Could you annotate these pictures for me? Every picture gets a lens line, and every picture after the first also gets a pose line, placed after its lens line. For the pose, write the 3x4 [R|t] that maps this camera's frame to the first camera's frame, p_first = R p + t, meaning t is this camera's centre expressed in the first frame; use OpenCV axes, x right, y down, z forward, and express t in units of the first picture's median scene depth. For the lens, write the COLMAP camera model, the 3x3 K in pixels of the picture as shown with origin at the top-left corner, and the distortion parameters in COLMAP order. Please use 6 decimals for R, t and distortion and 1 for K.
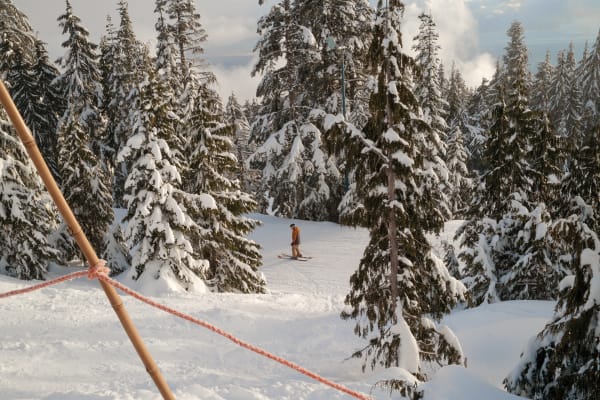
lens RADIAL K [[610.4, 0, 313.2], [0, 610.4, 246.9], [0, 0, 1]] dist [-0.030727, 0.030322]
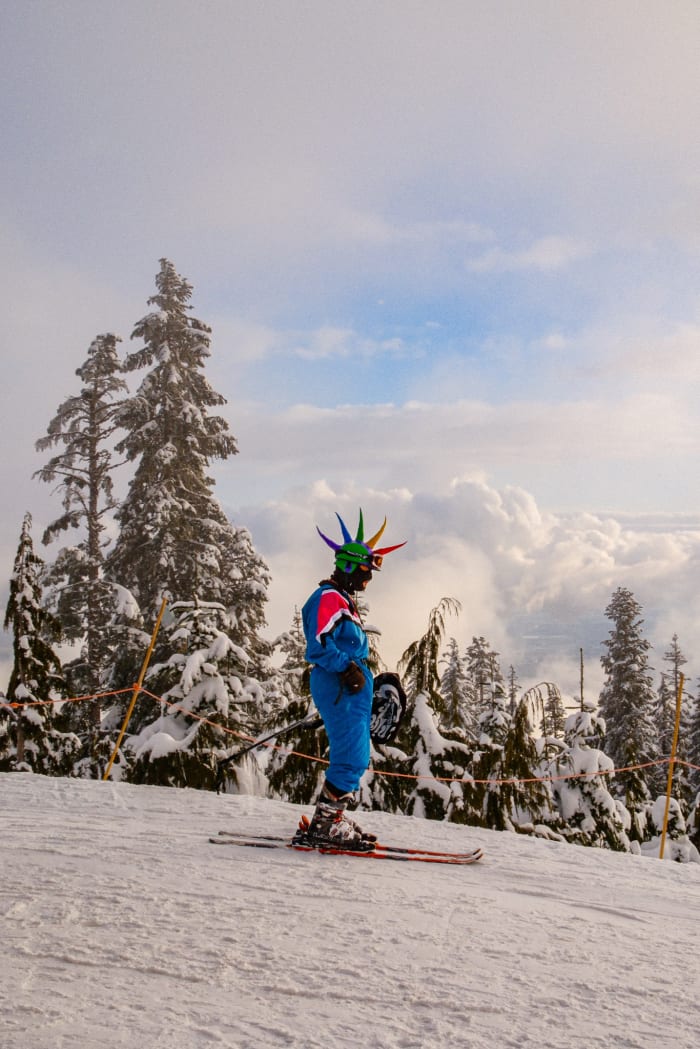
lens RADIAL K [[1596.4, 0, 398.2], [0, 1596.4, 521.2], [0, 0, 1]] dist [-0.021222, 0.013911]
pose [[0.997213, 0.034259, 0.066275, 0.135160], [-0.006336, 0.924013, -0.382308, 0.128917], [-0.074337, 0.380823, 0.921655, -0.355575]]
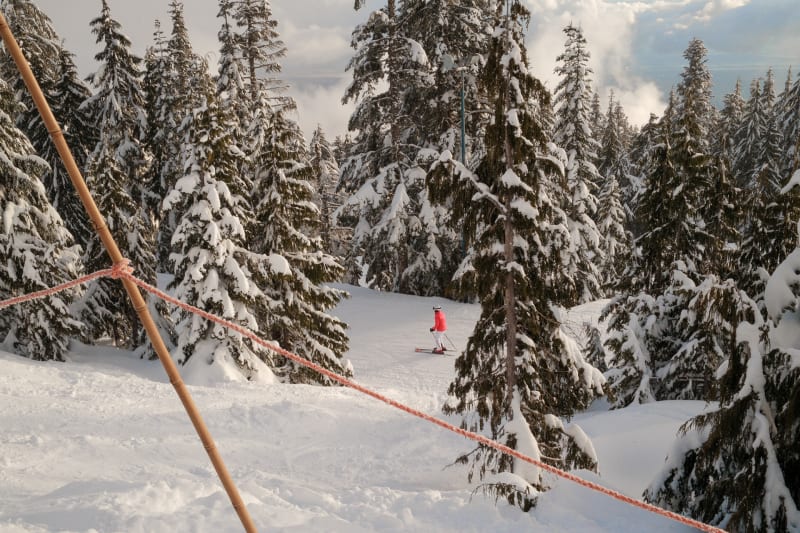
lens RADIAL K [[813.9, 0, 417.6], [0, 813.9, 329.1], [0, 0, 1]] dist [-0.030727, 0.030322]
pose [[0.999705, 0.023592, -0.005845, 0.005007], [-0.023627, 0.999703, -0.005984, 0.005006], [0.005702, 0.006121, 0.999965, -0.011166]]
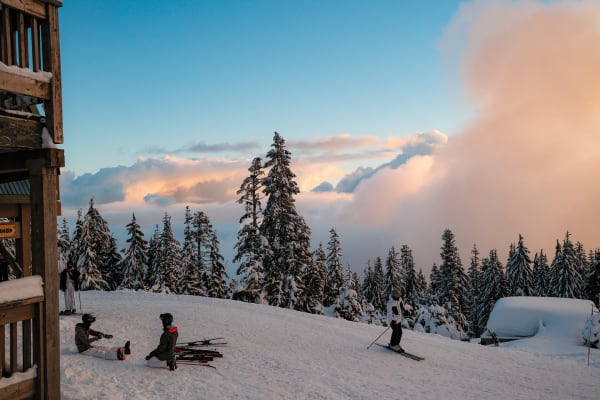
lens RADIAL K [[615.3, 0, 302.4], [0, 615.3, 194.4], [0, 0, 1]] dist [-0.002366, 0.039021]
pose [[0.995894, 0.013117, -0.089577, 0.254296], [-0.046340, 0.923859, -0.379918, 0.196724], [0.077773, 0.382508, 0.920673, -0.669931]]
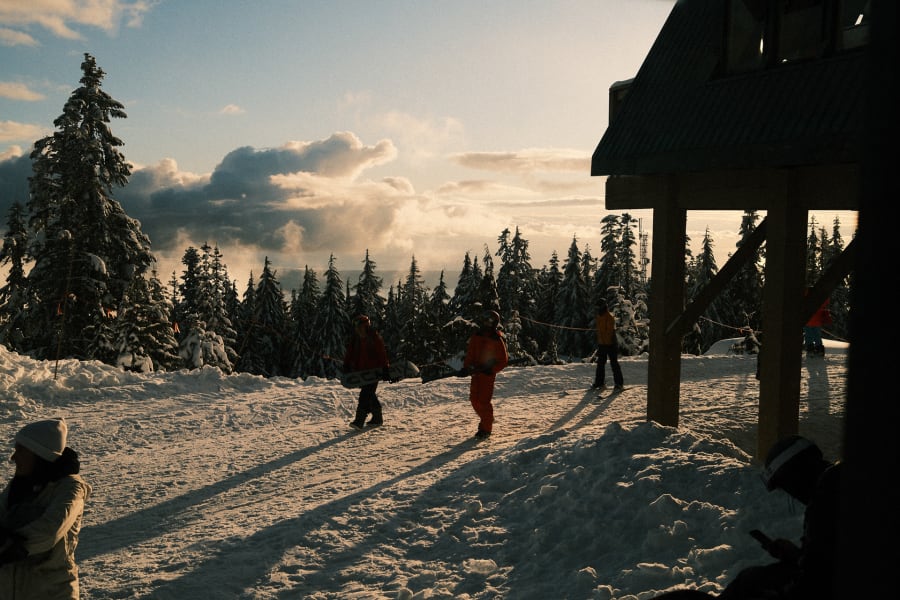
lens RADIAL K [[923.0, 0, 453.6], [0, 923.0, 291.6], [0, 0, 1]] dist [-0.002366, 0.039021]
pose [[0.739065, 0.011413, 0.673538, -0.535886], [0.187308, 0.956945, -0.221747, 0.097272], [-0.647069, 0.290044, 0.705107, -0.296639]]
